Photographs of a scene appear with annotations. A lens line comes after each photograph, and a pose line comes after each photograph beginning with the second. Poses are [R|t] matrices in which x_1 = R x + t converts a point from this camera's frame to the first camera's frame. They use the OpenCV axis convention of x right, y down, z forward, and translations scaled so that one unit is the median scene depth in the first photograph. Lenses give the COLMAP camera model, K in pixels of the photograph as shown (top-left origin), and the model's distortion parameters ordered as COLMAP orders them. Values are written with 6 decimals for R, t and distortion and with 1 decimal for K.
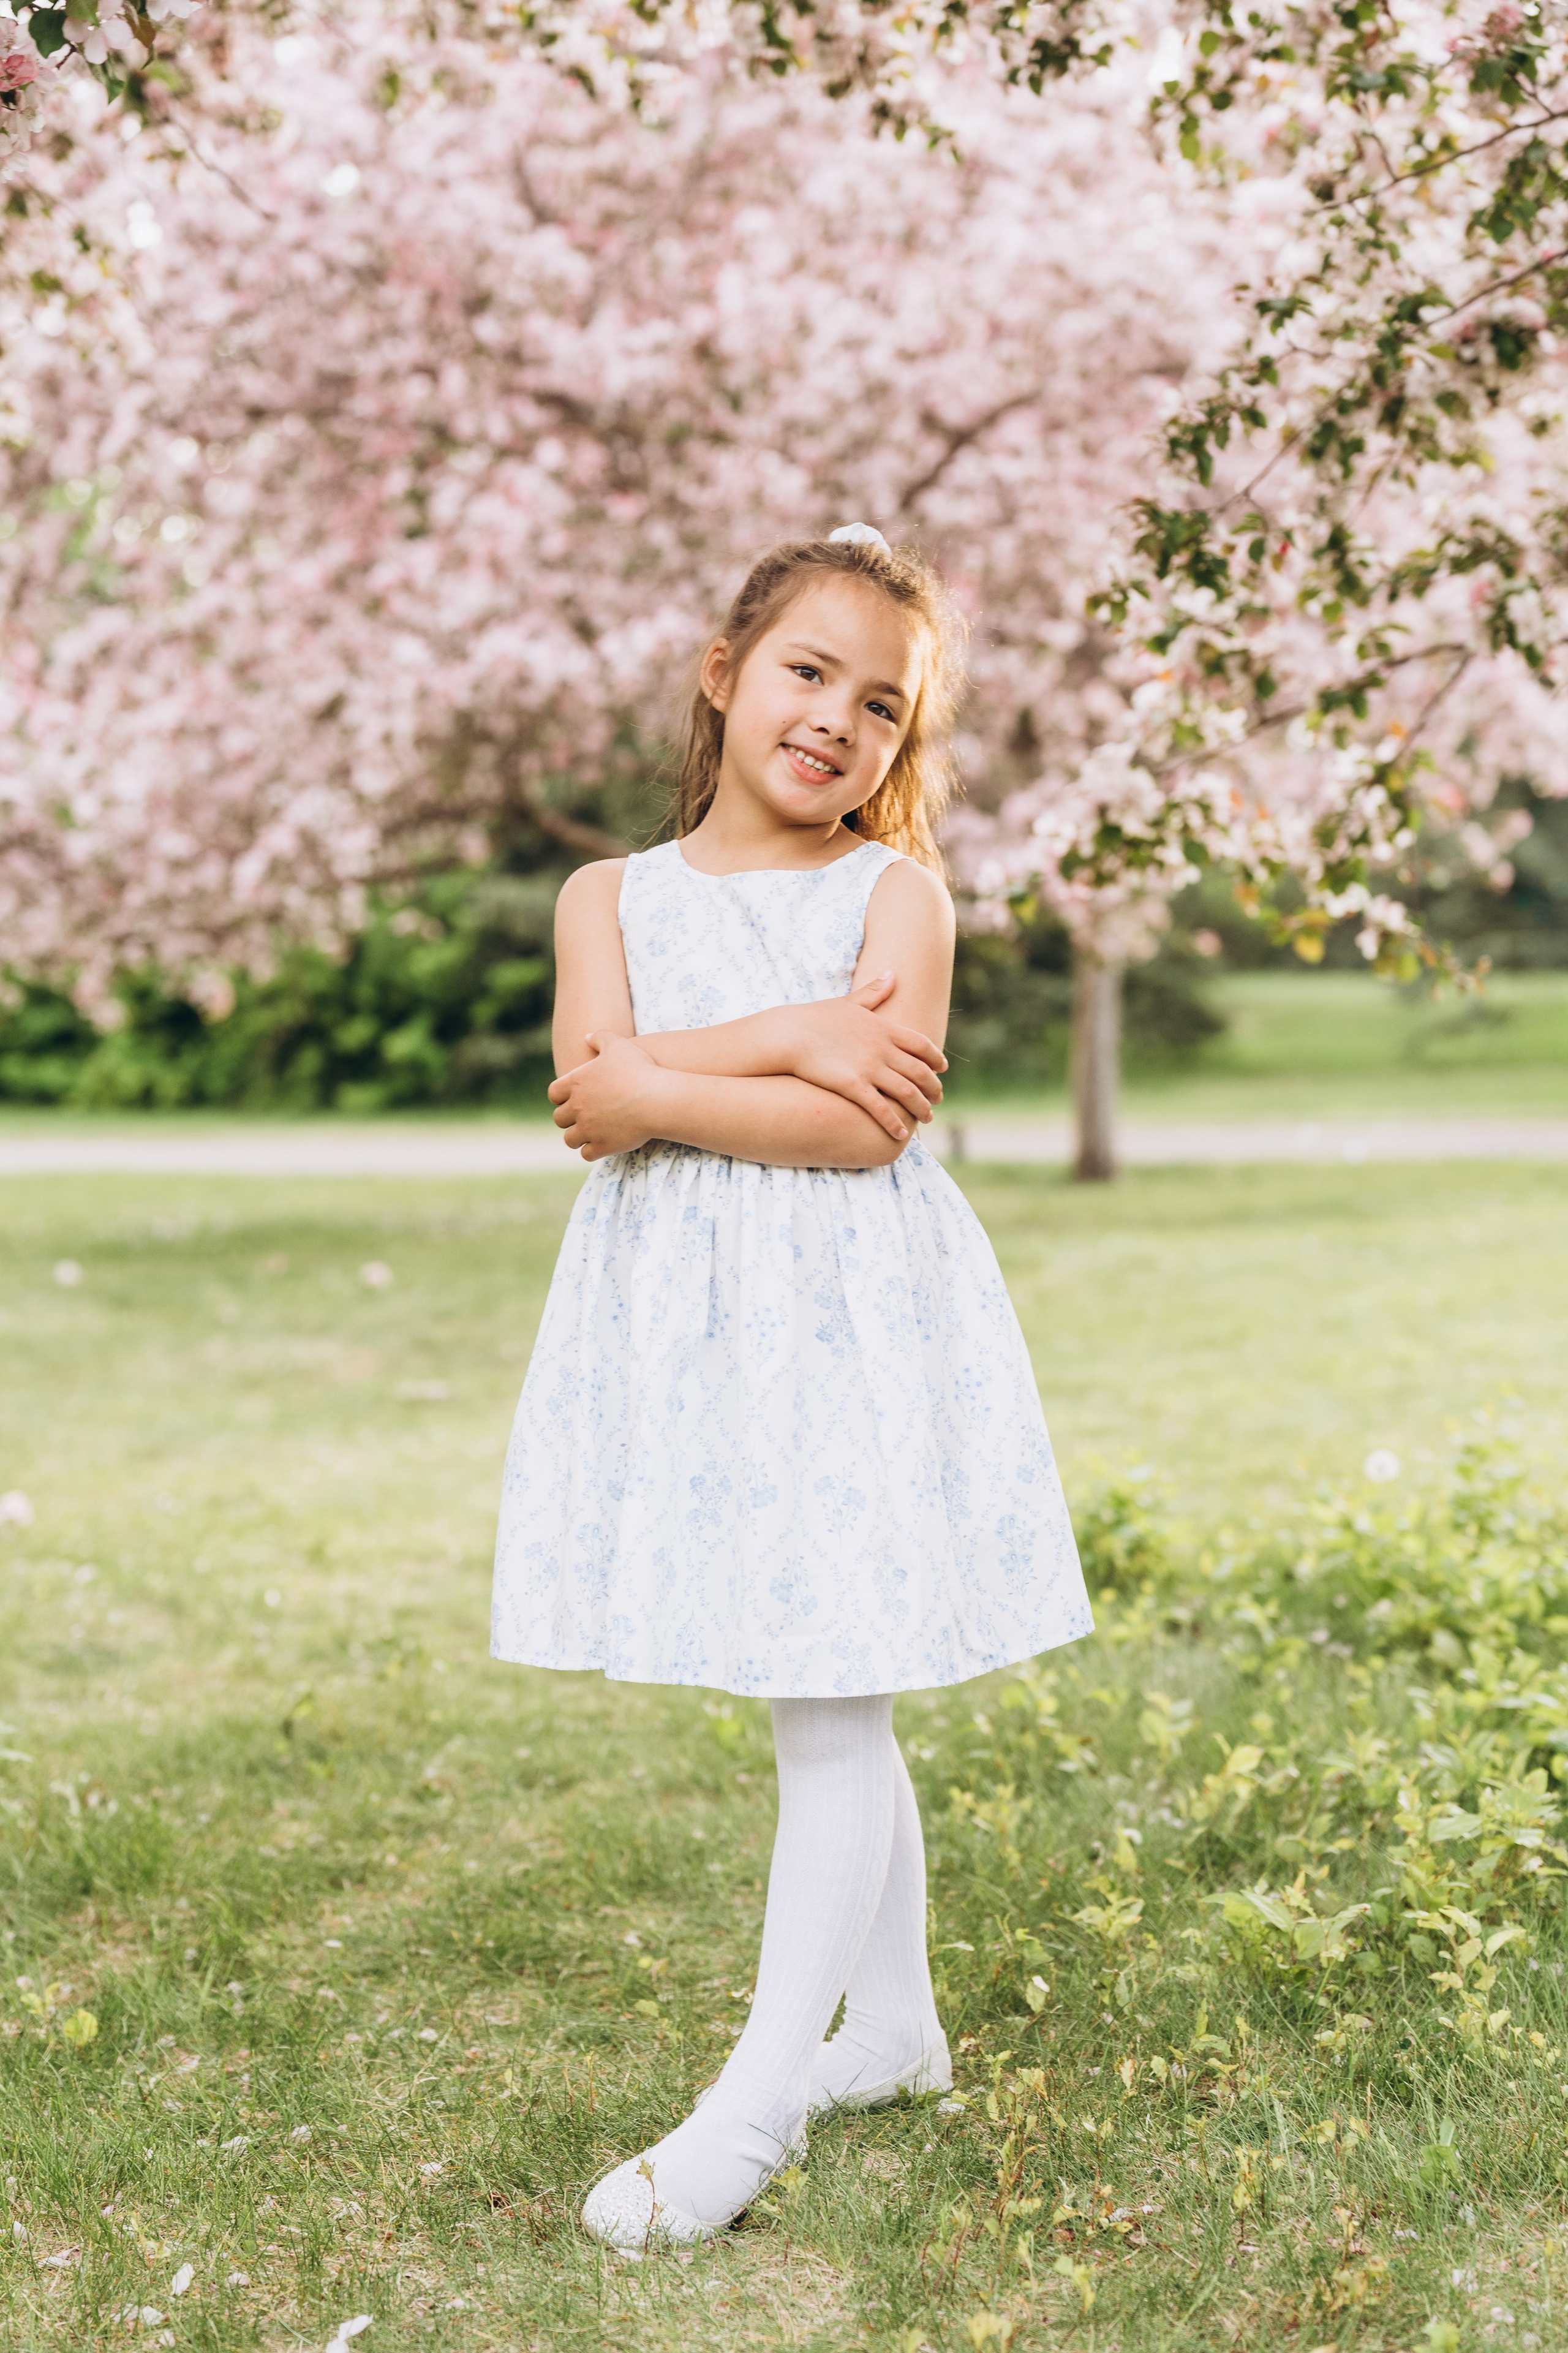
lens RADIAL K [[3735.8, 0, 772.5], [0, 3735.8, 1226.6], [0, 0, 1]] dist [0.025406, -0.038212]
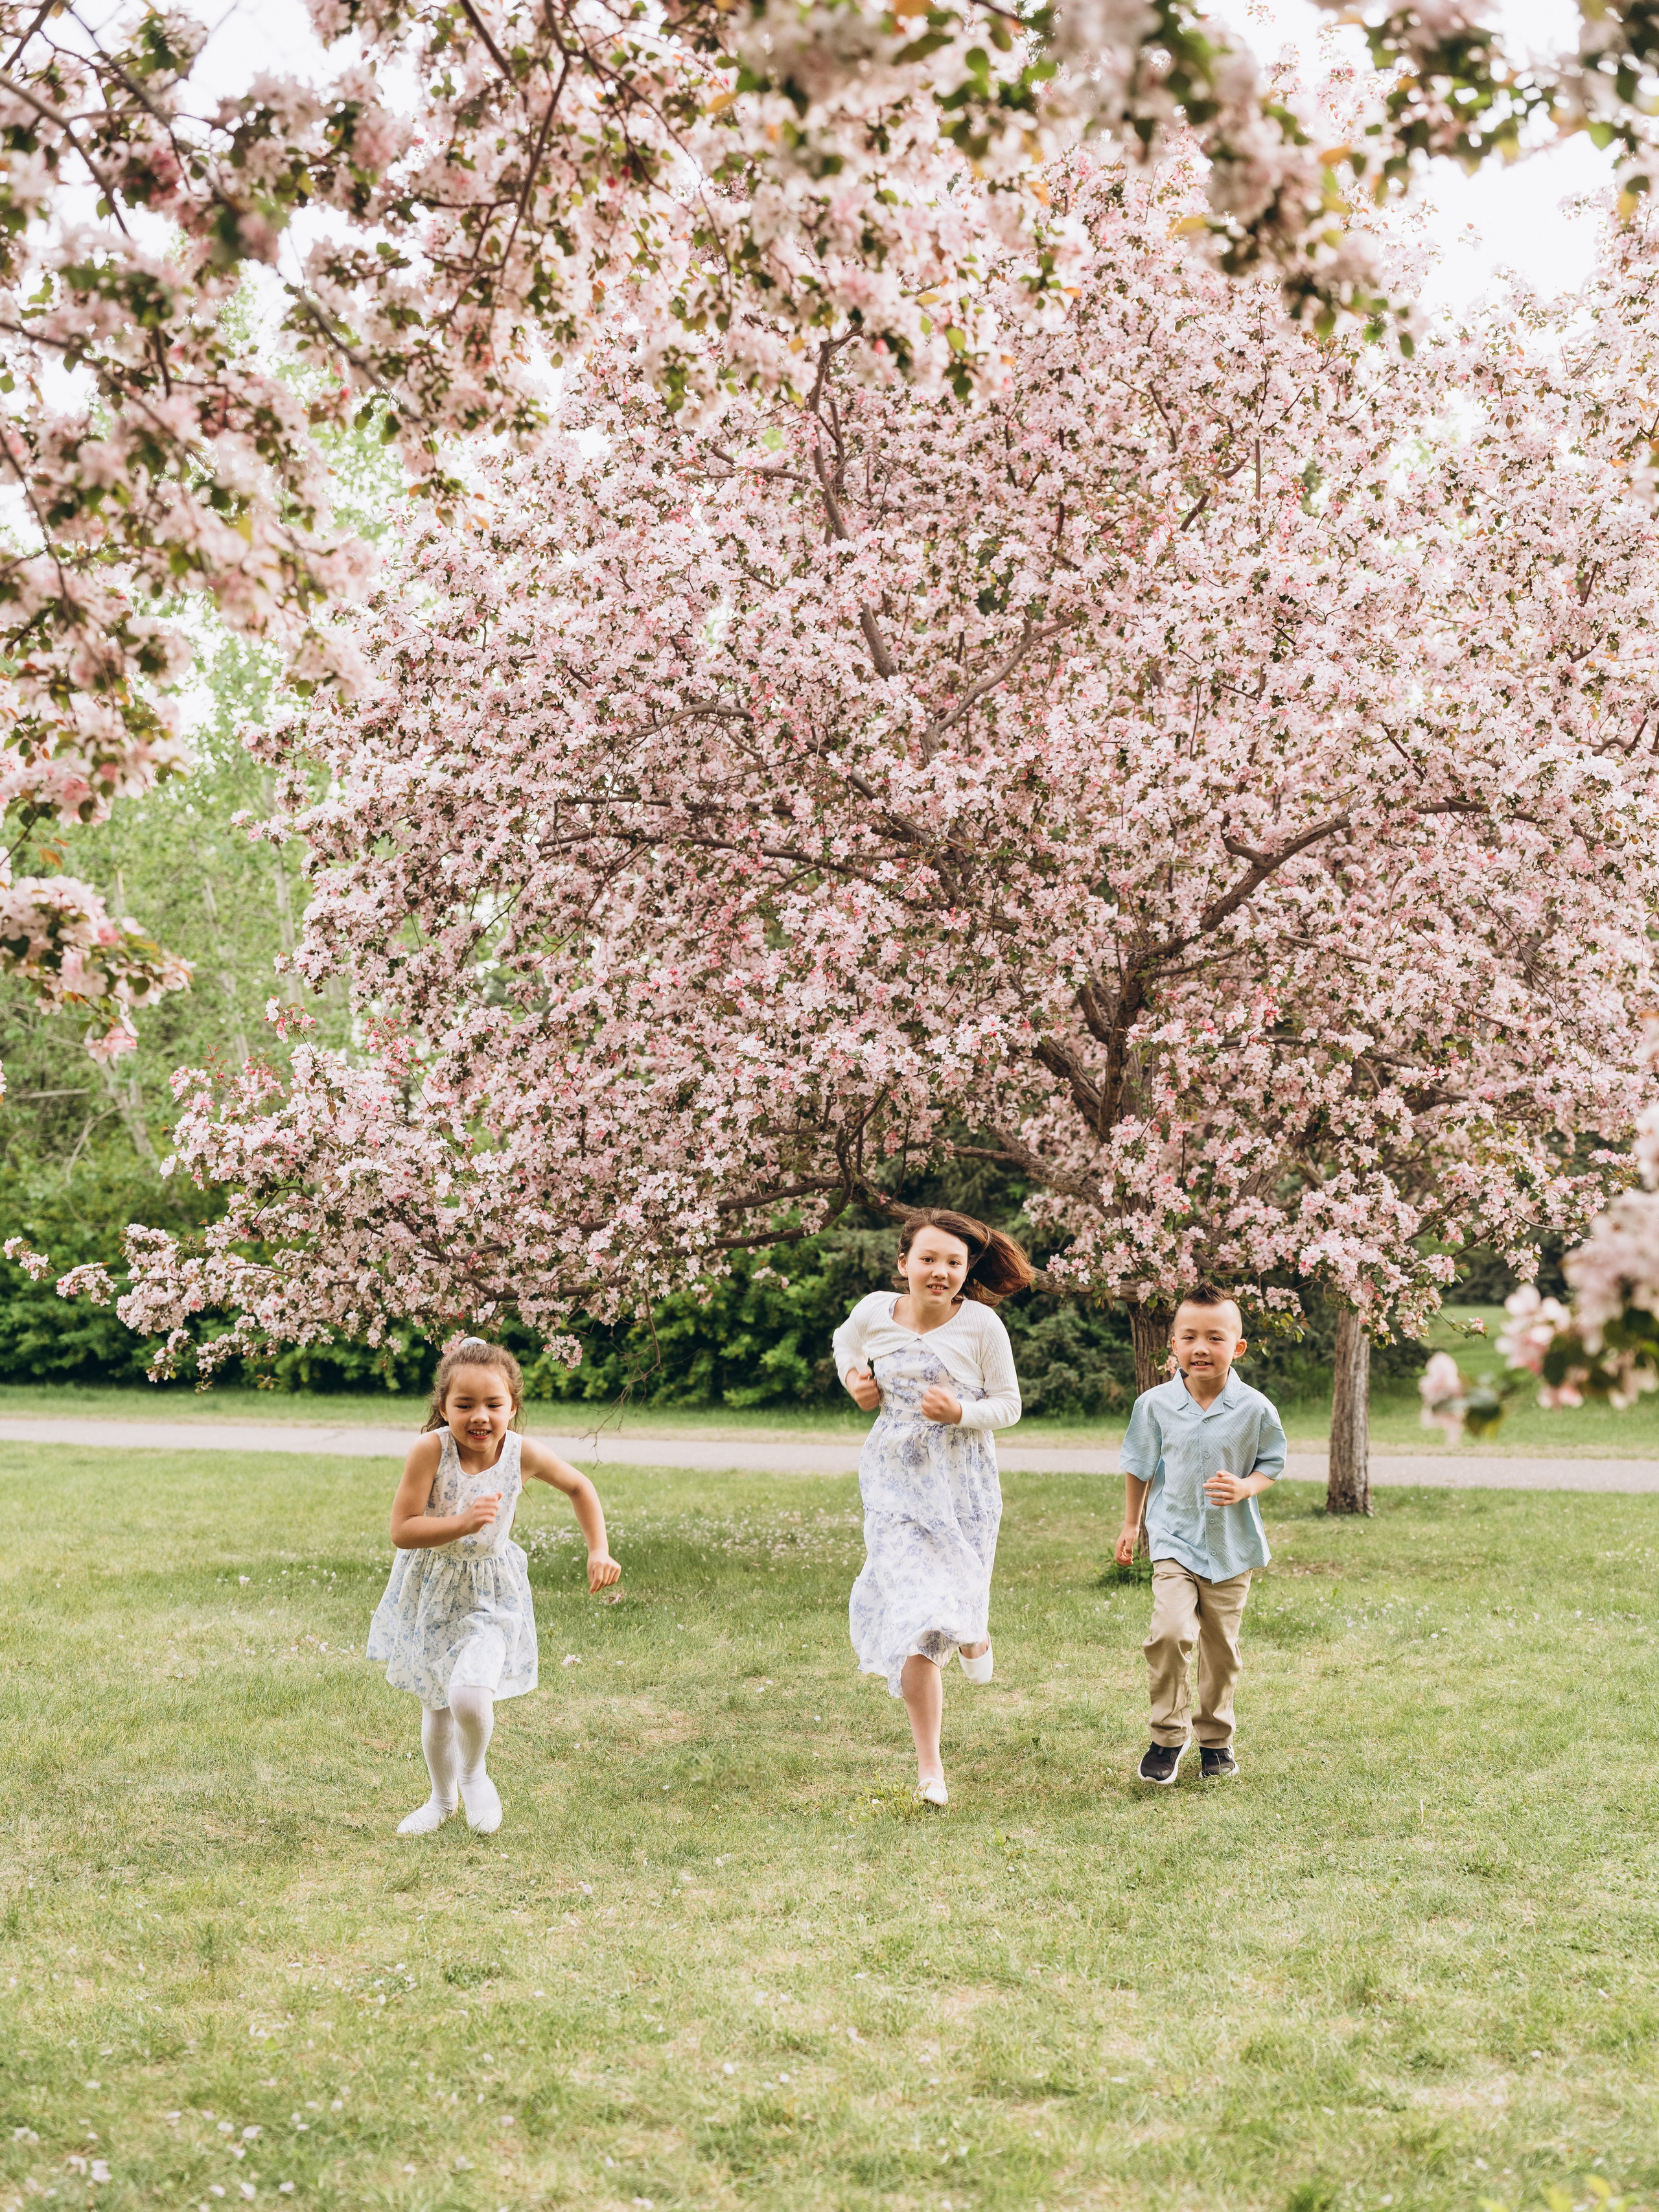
lens RADIAL K [[2717.2, 0, 824.0], [0, 2717.2, 1243.3], [0, 0, 1]] dist [-0.004471, 0.002206]
pose [[0.995660, 0.026789, -0.089123, -0.009581], [-0.034094, 0.996092, -0.081476, -0.073401], [0.086592, 0.084161, 0.992683, 0.493845]]
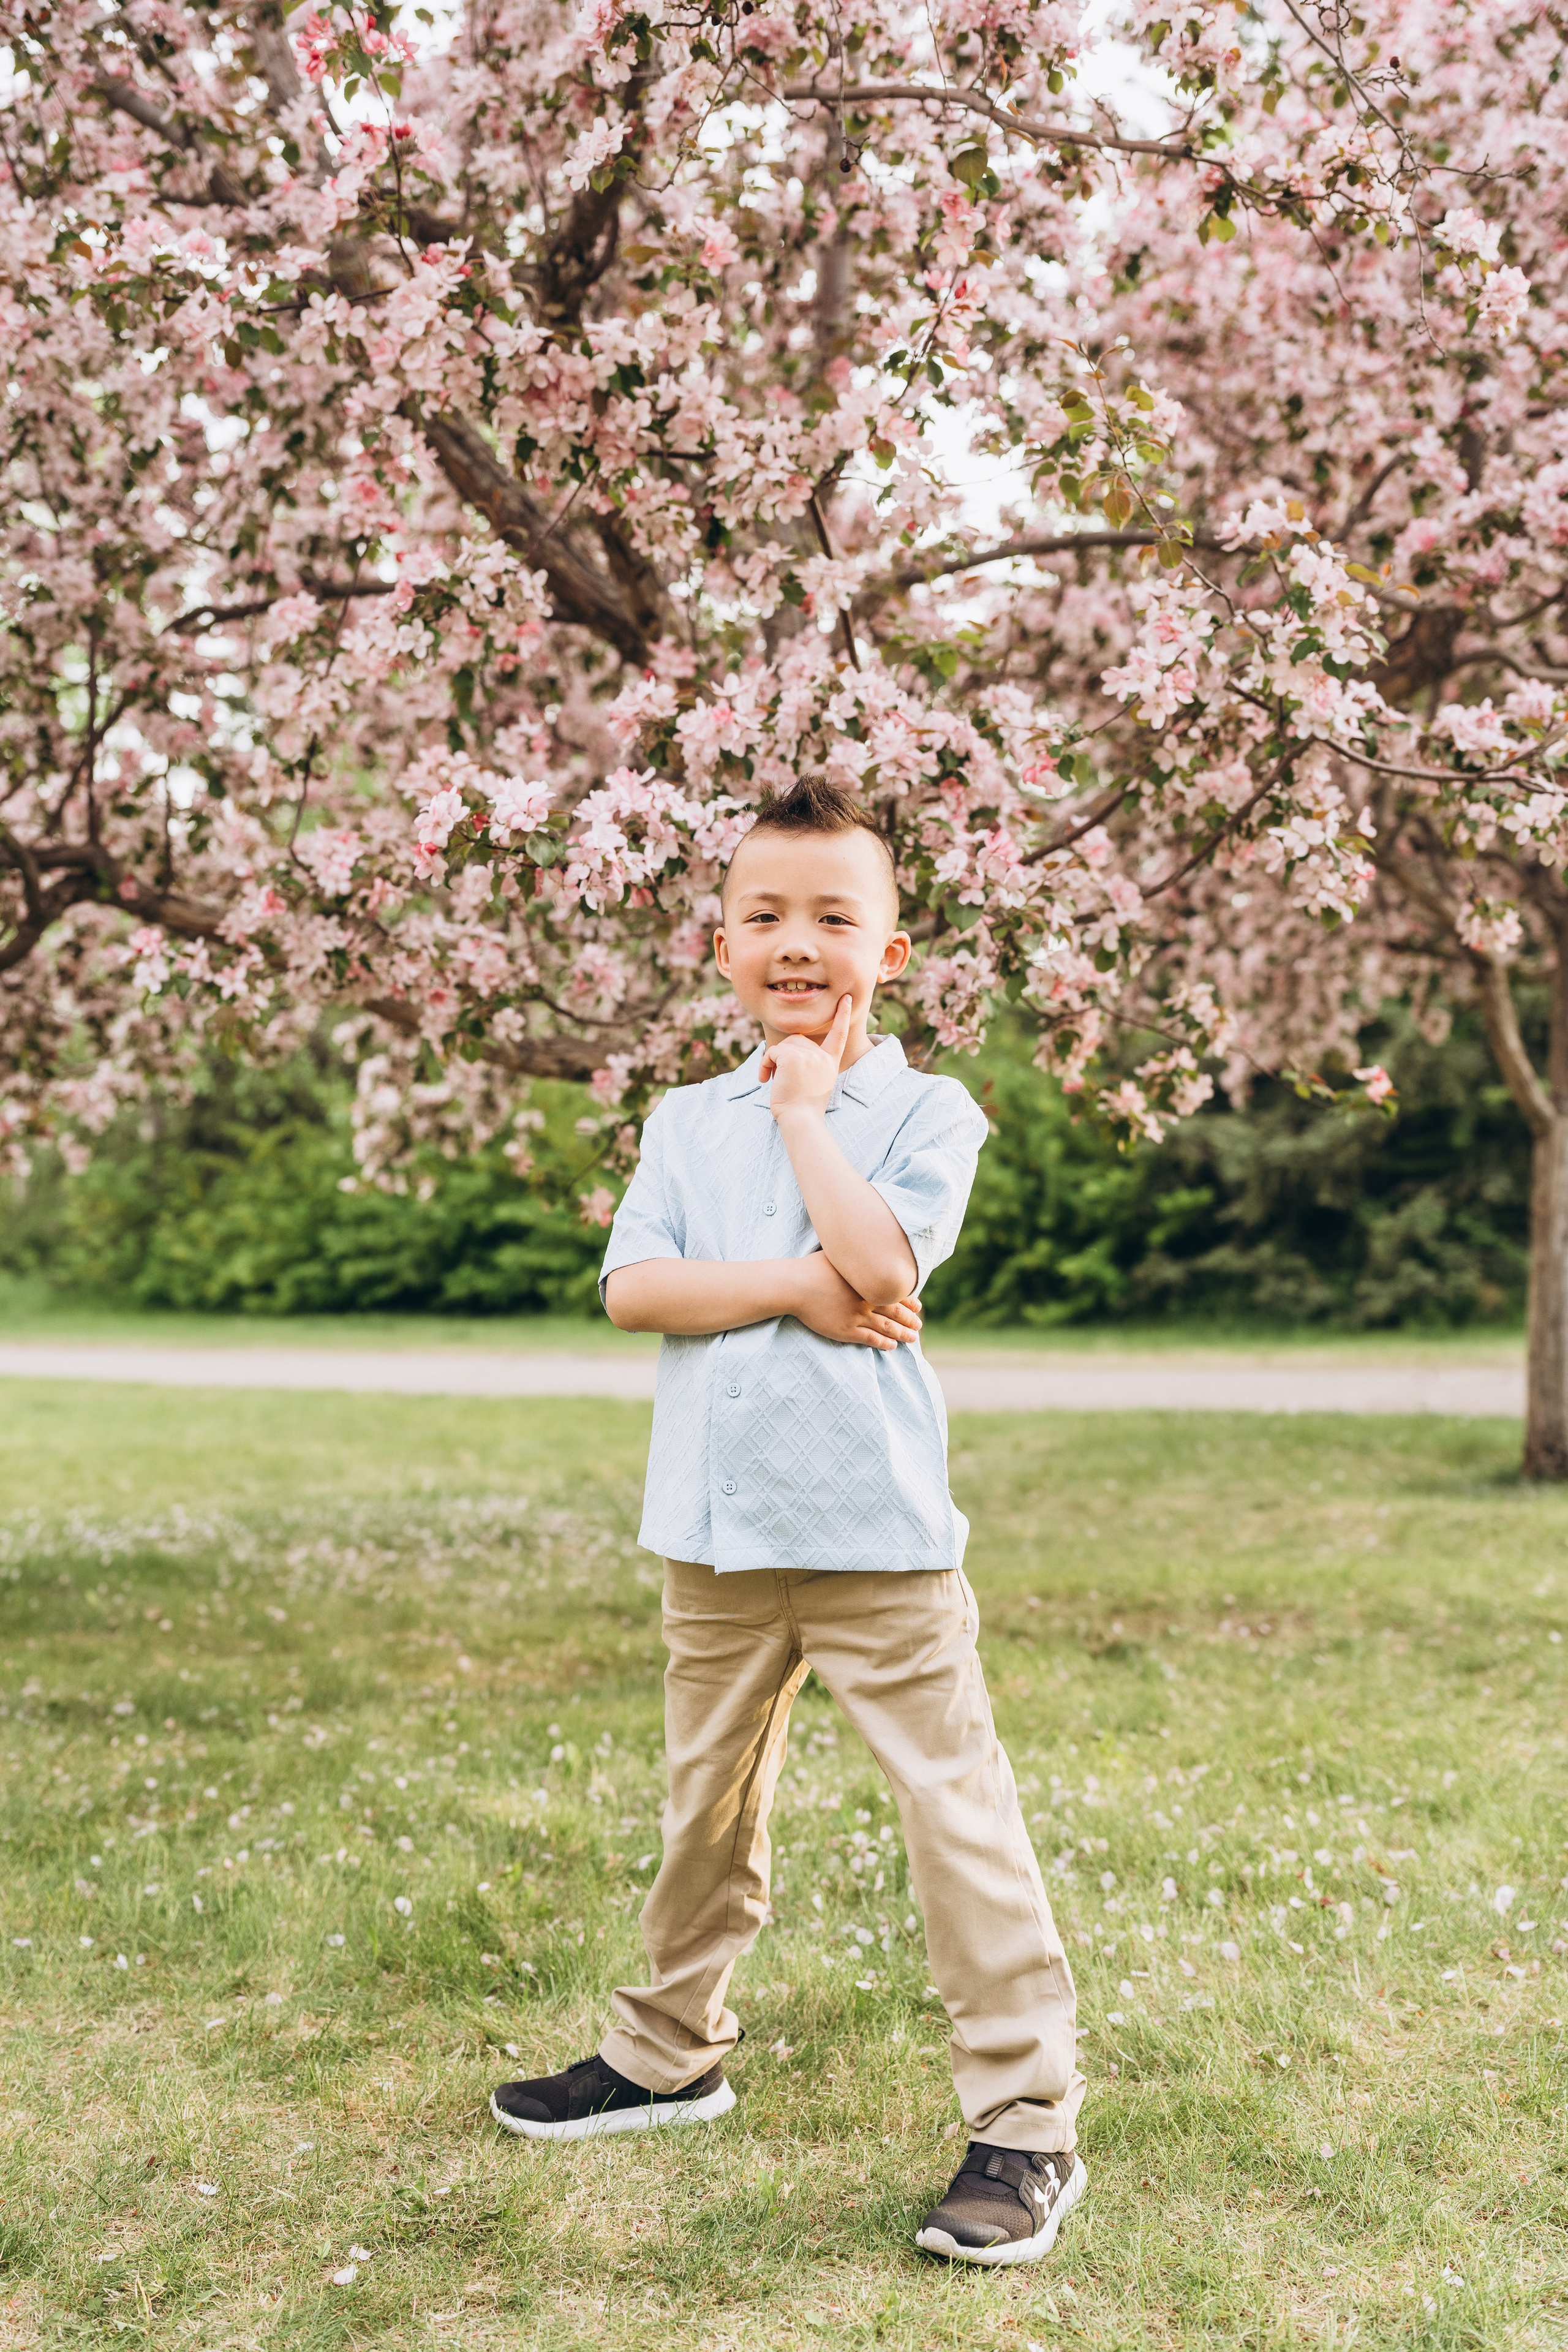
lens RADIAL K [[2400.2, 0, 785.9], [0, 2400.2, 1195.4], [0, 0, 1]] dist [-0.011777, 0.024249]
pose [[0.935086, -0.005708, -0.354375, 0.391875], [-0.020351, 0.997356, -0.069764, -0.108061], [0.353836, 0.072447, 0.932497, 1.836150]]
